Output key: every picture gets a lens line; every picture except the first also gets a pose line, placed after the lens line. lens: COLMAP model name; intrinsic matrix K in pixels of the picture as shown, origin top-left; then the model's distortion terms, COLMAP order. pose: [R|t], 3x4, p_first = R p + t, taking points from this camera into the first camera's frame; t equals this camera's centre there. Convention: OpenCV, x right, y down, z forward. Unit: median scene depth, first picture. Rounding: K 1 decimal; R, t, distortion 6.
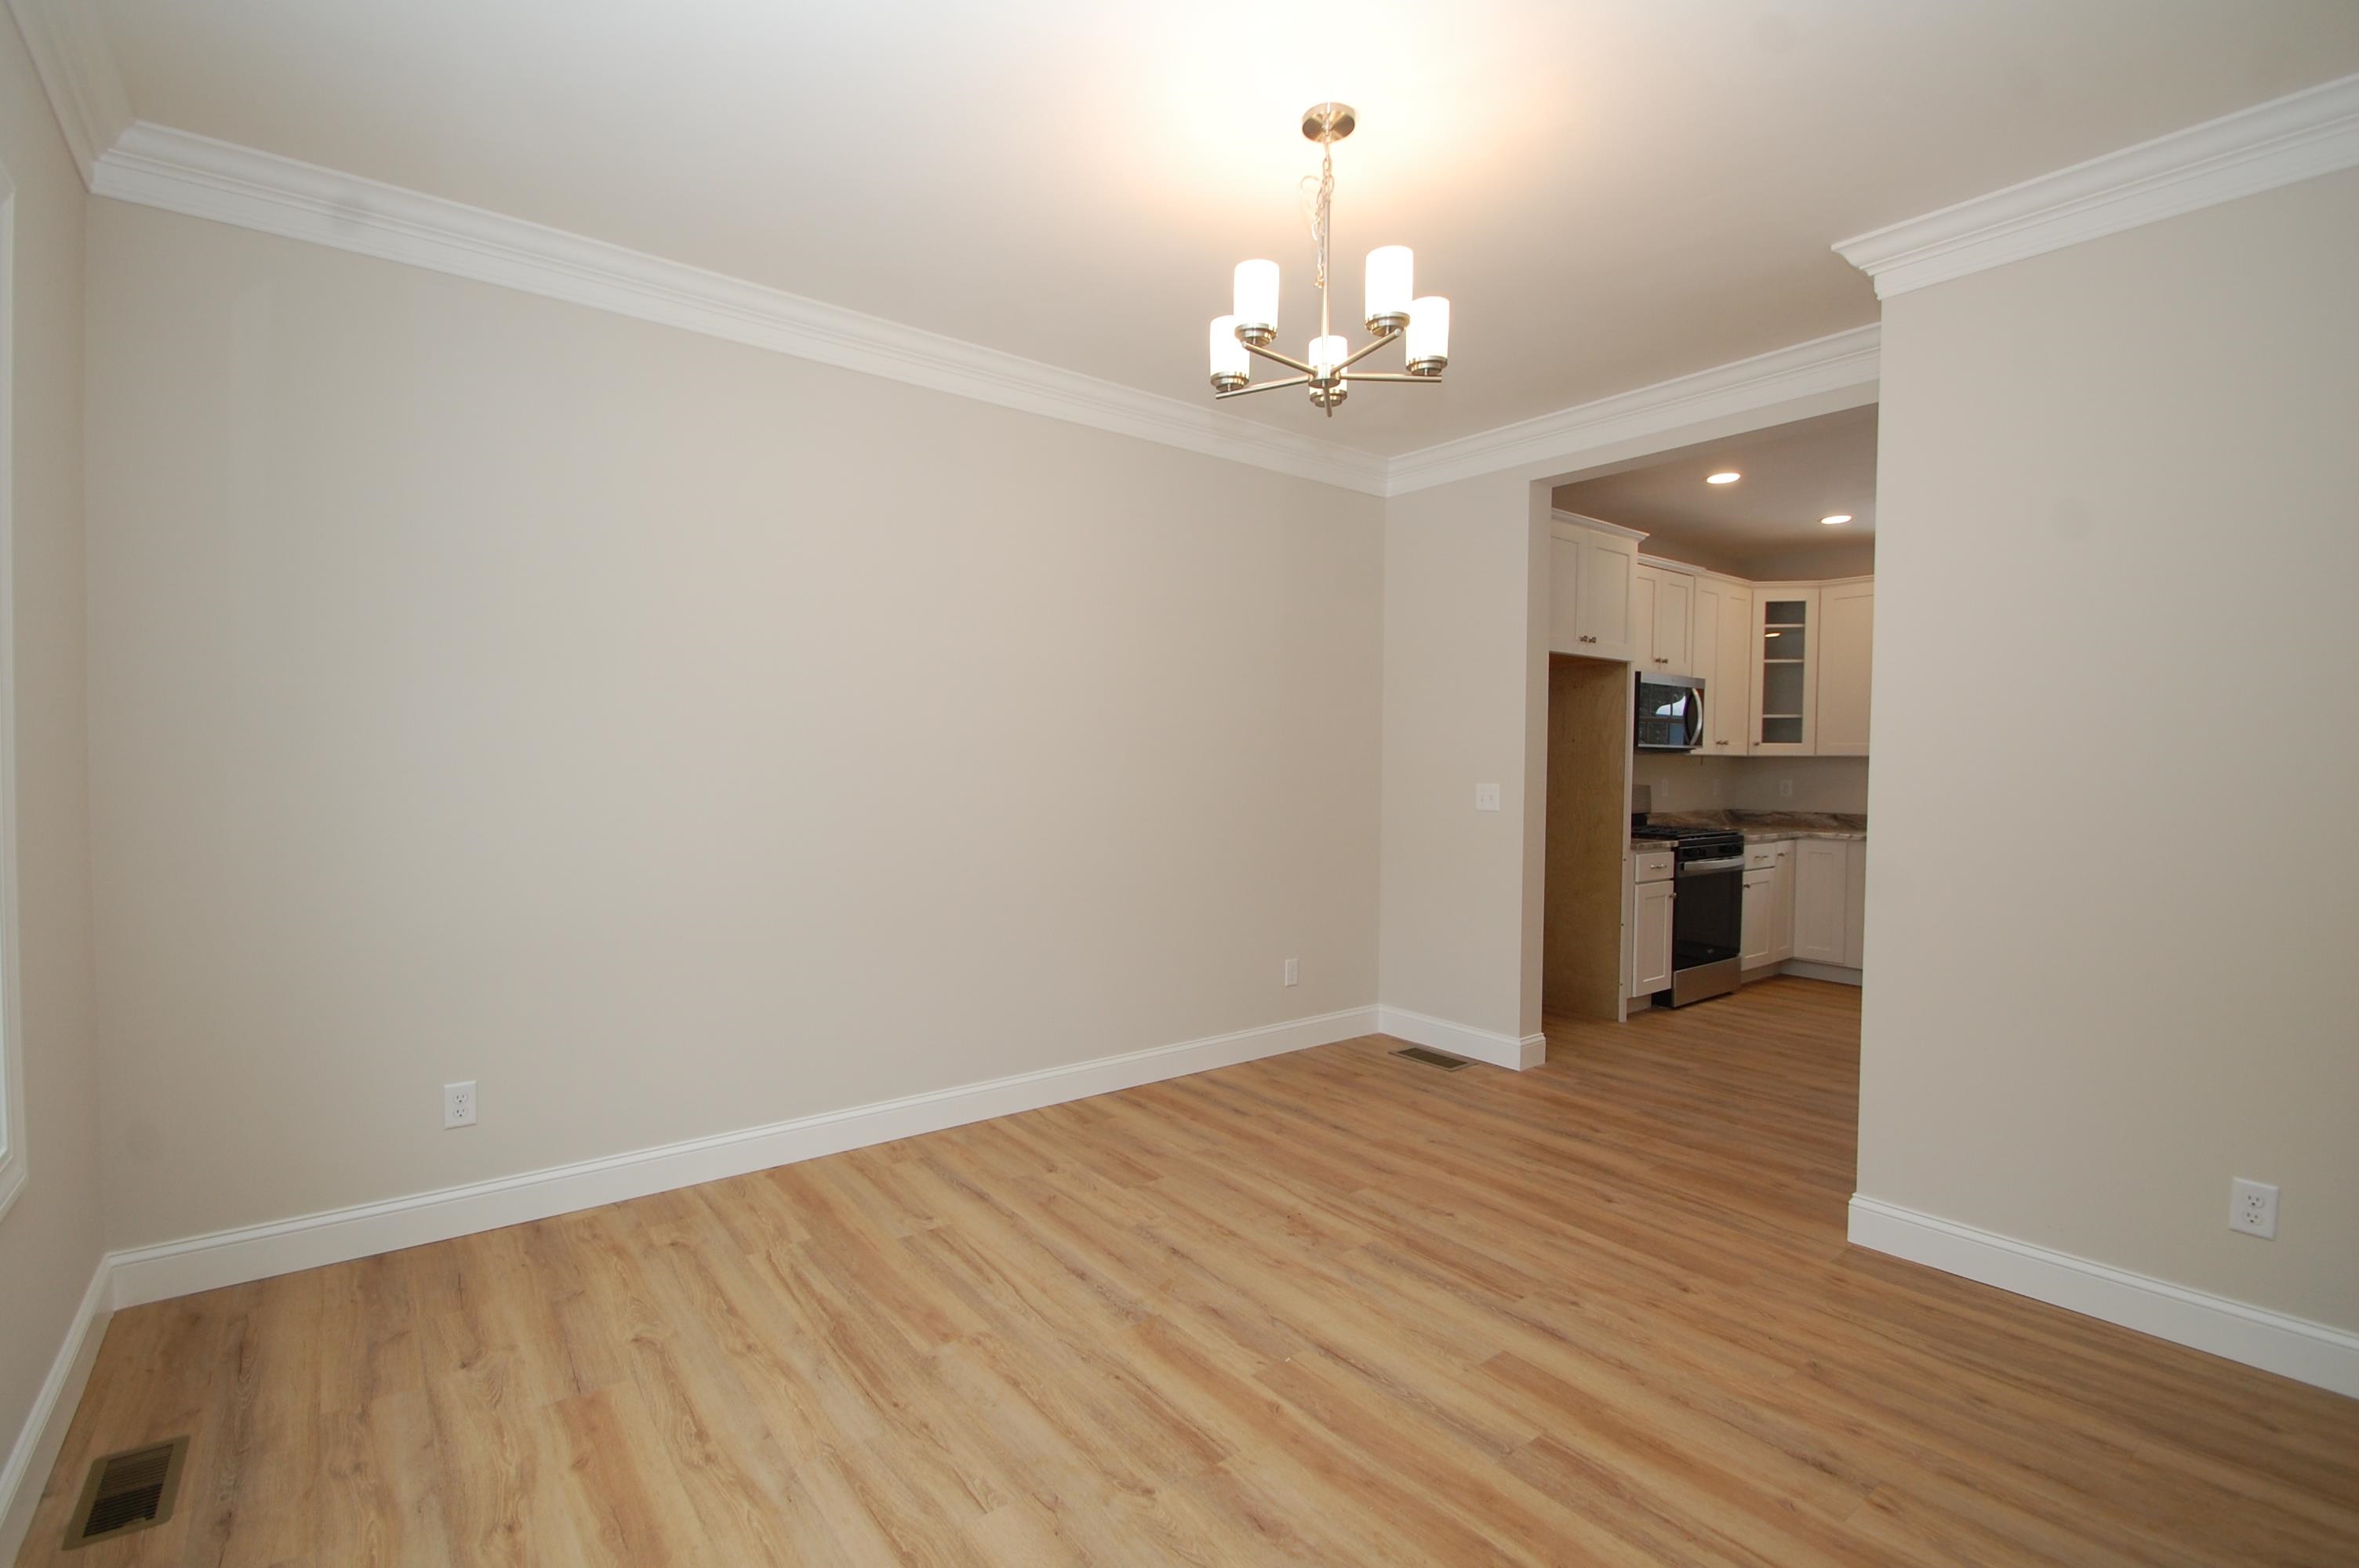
lens RADIAL K [[1043.2, 0, 1169.2], [0, 1043.2, 796.1], [0, 0, 1]] dist [-0.000047, -0.001440]
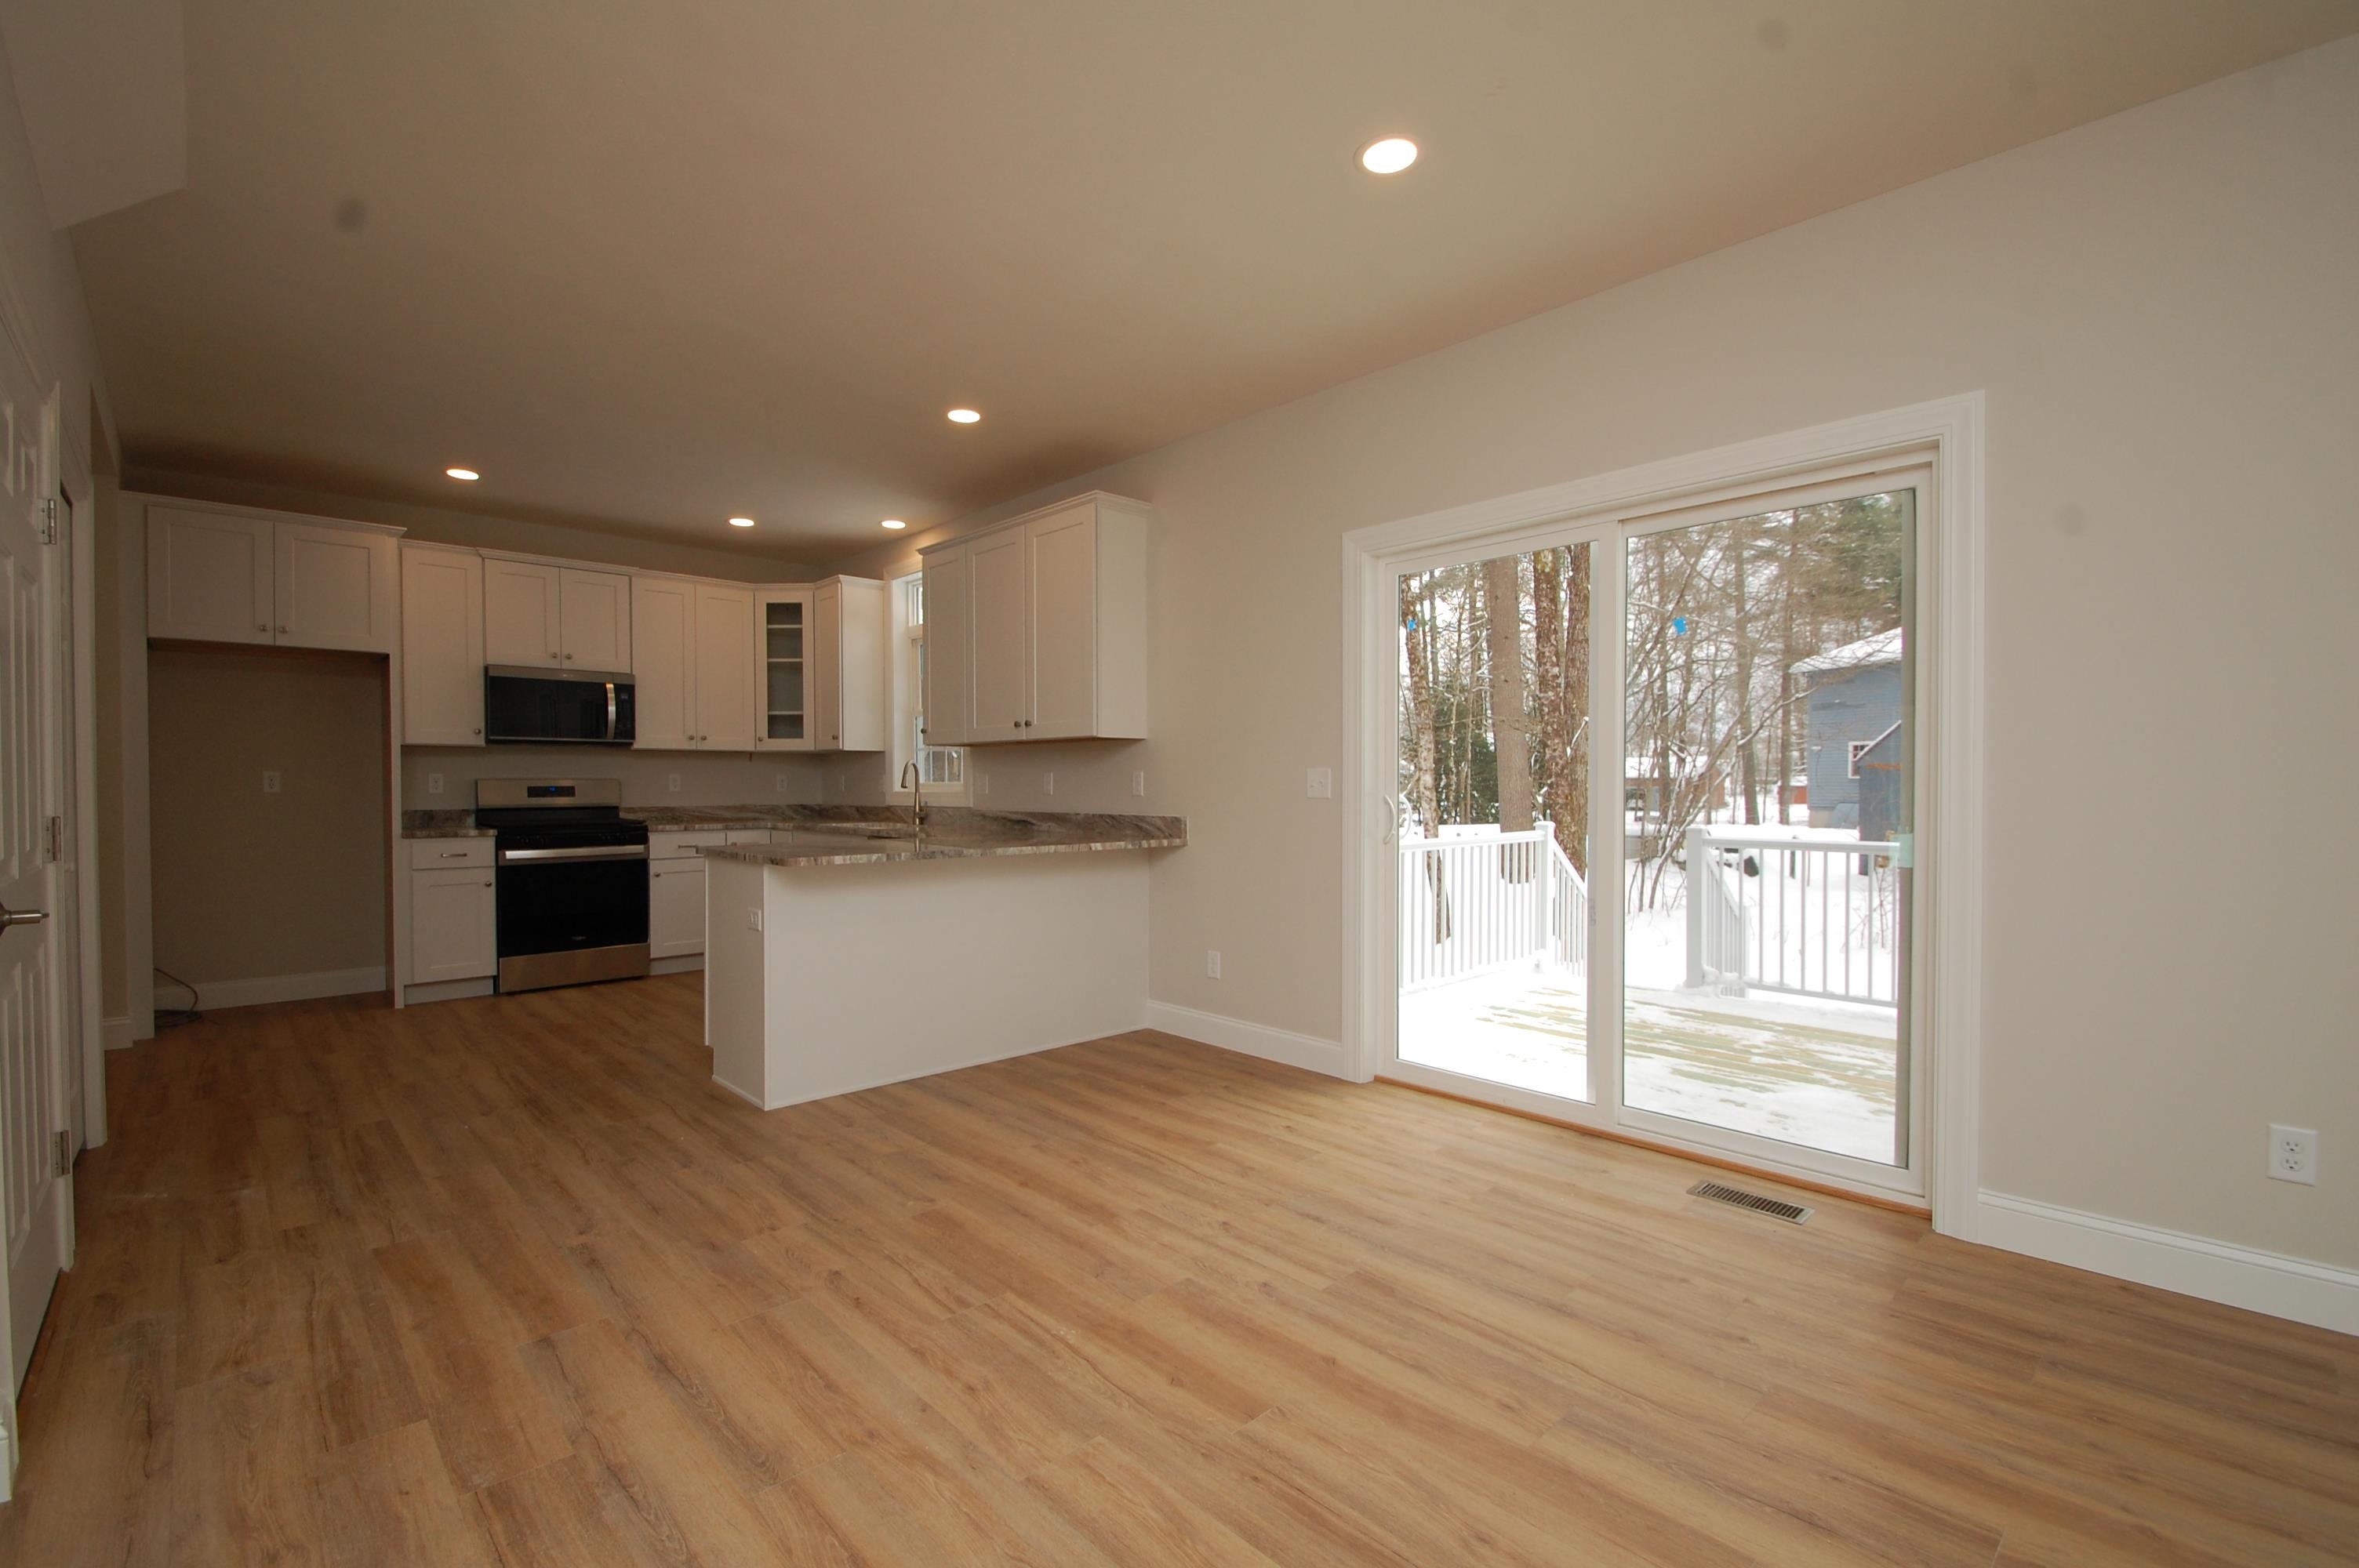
lens RADIAL K [[1043.2, 0, 1178.8], [0, 1043.2, 789.4], [0, 0, 1]] dist [-0.000047, -0.001440]
pose [[0.992848, -0.017281, 0.118132, 0.849043], [0.021420, 0.999197, -0.033857, 0.043235], [-0.117452, 0.036145, 0.992421, -0.072429]]
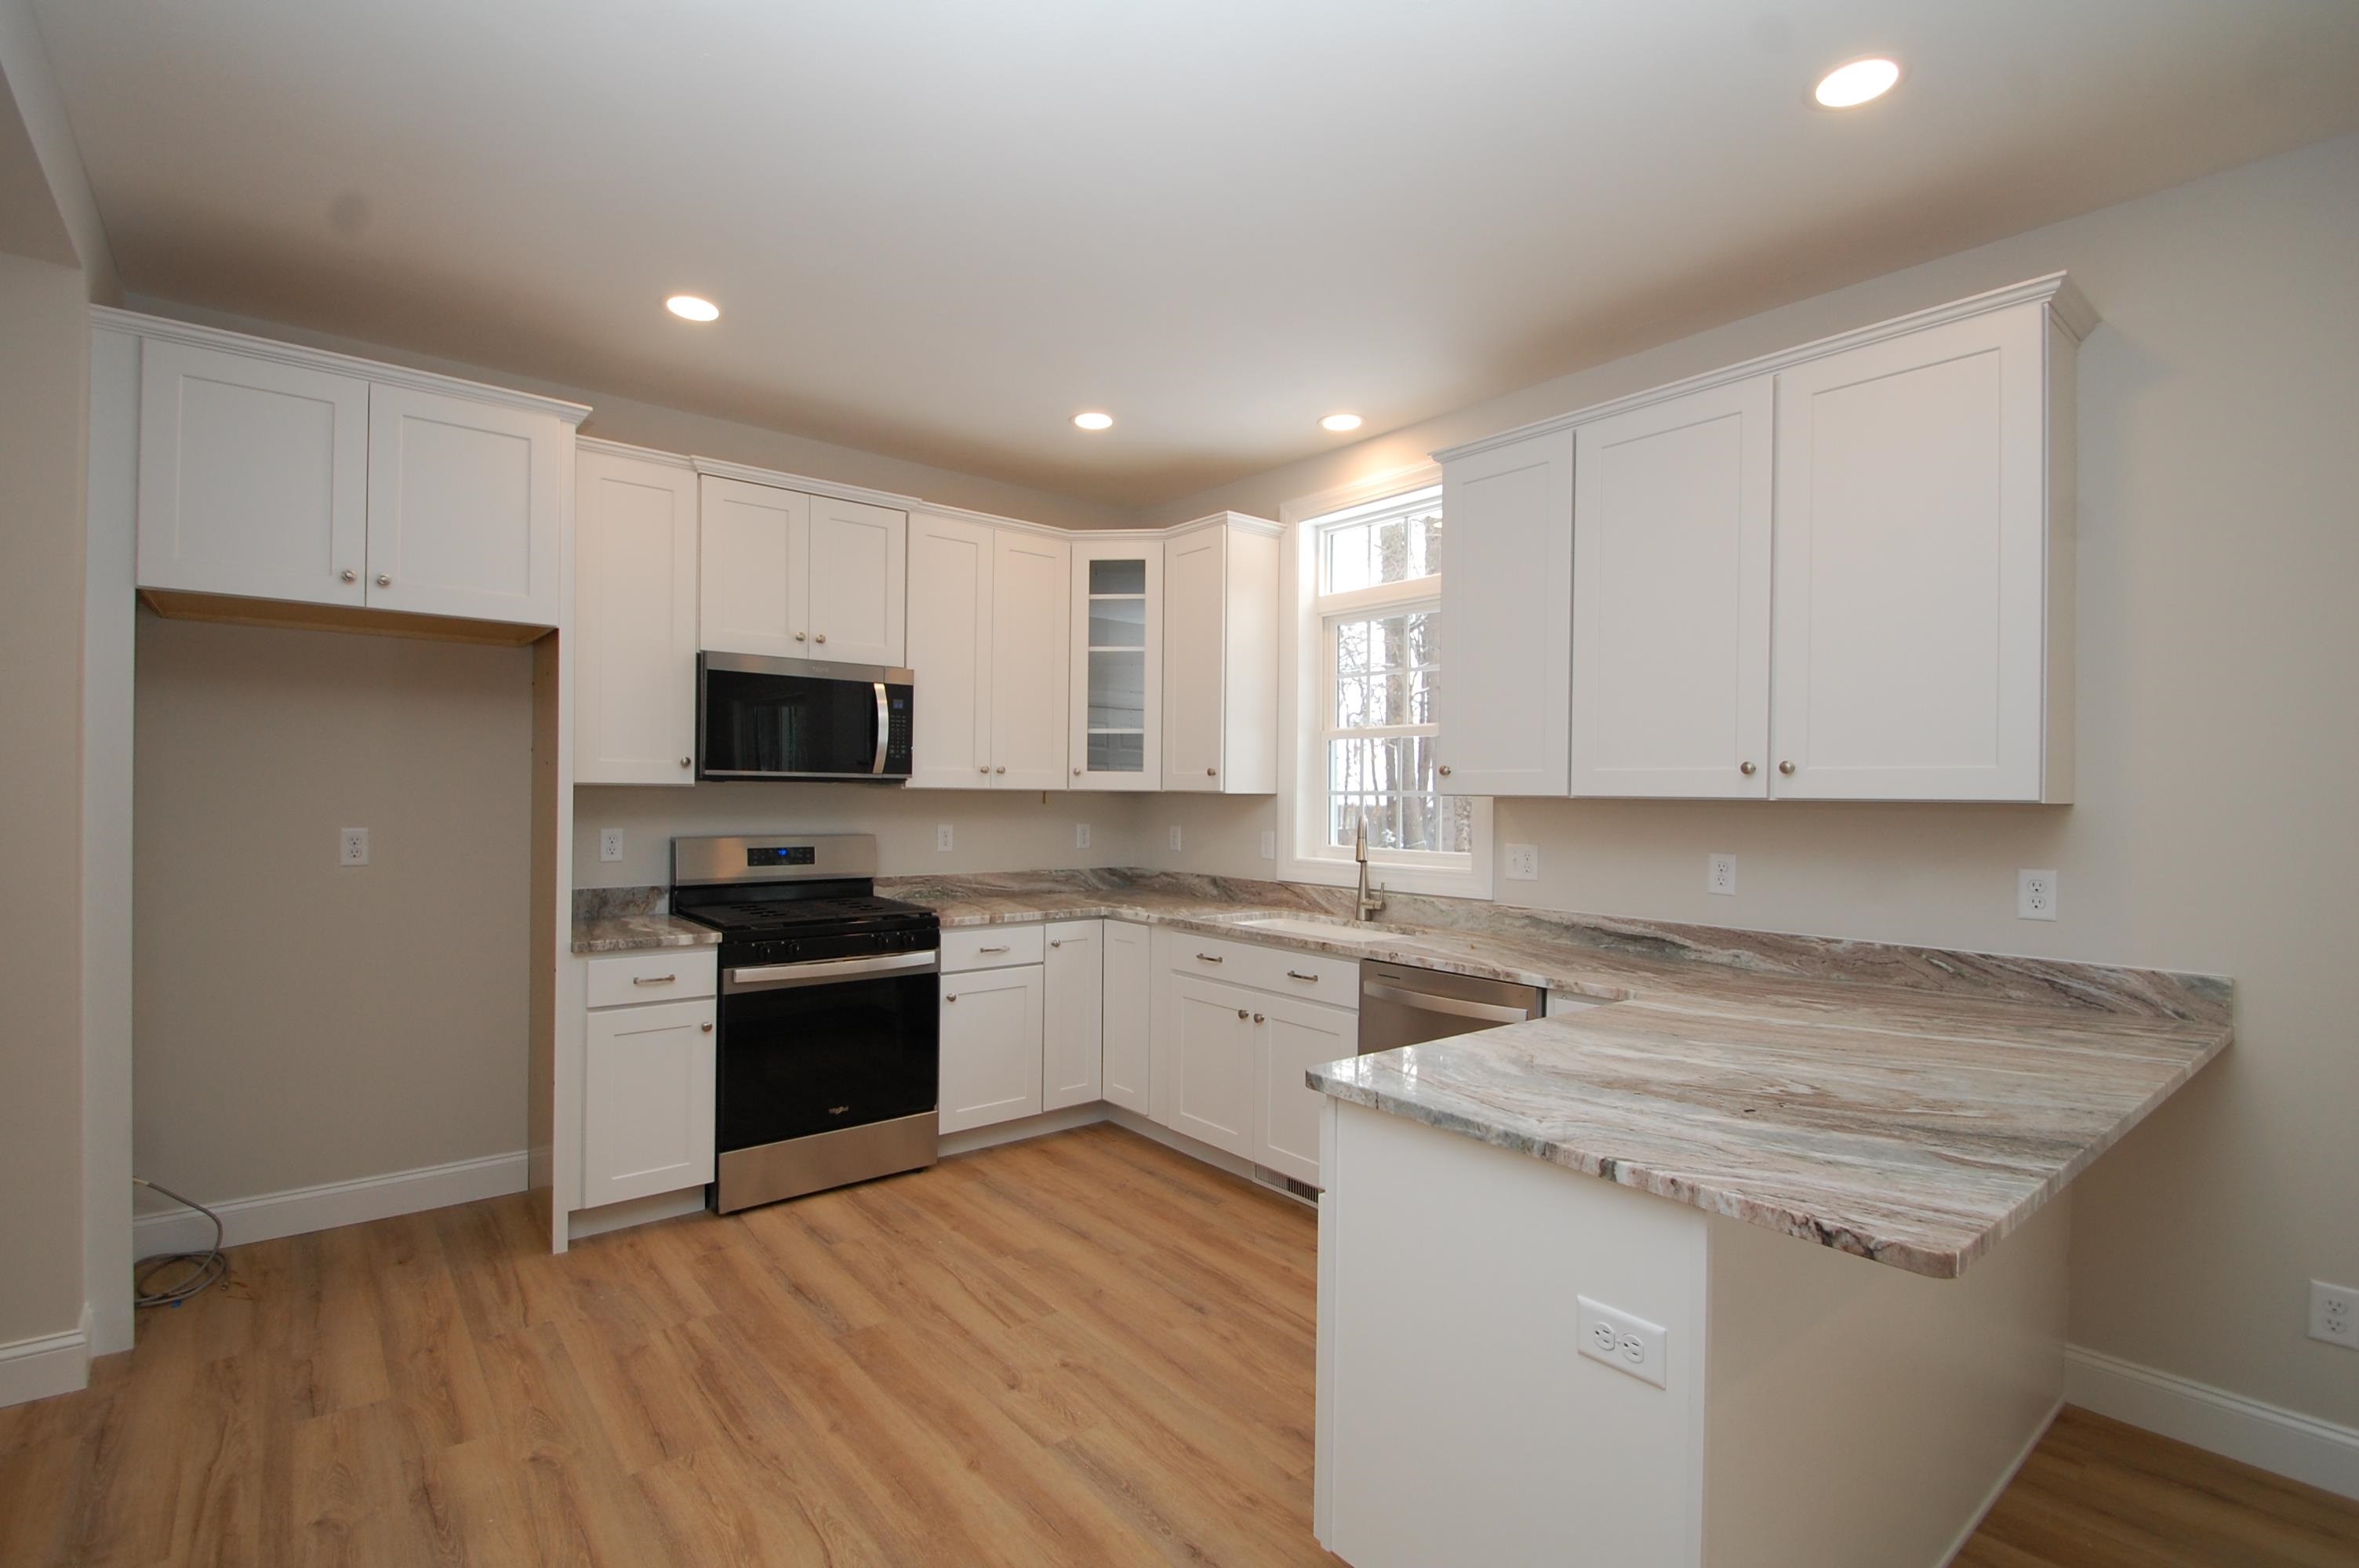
lens RADIAL K [[1110.5, 0, 1182.0], [0, 1110.5, 785.1], [0, 0, 1]] dist [0.010220, 0.001338]
pose [[0.999155, -0.002757, 0.041009, 0.598640], [0.004809, 0.998737, -0.050011, -0.006233], [-0.040820, 0.050166, 0.997906, 0.291998]]
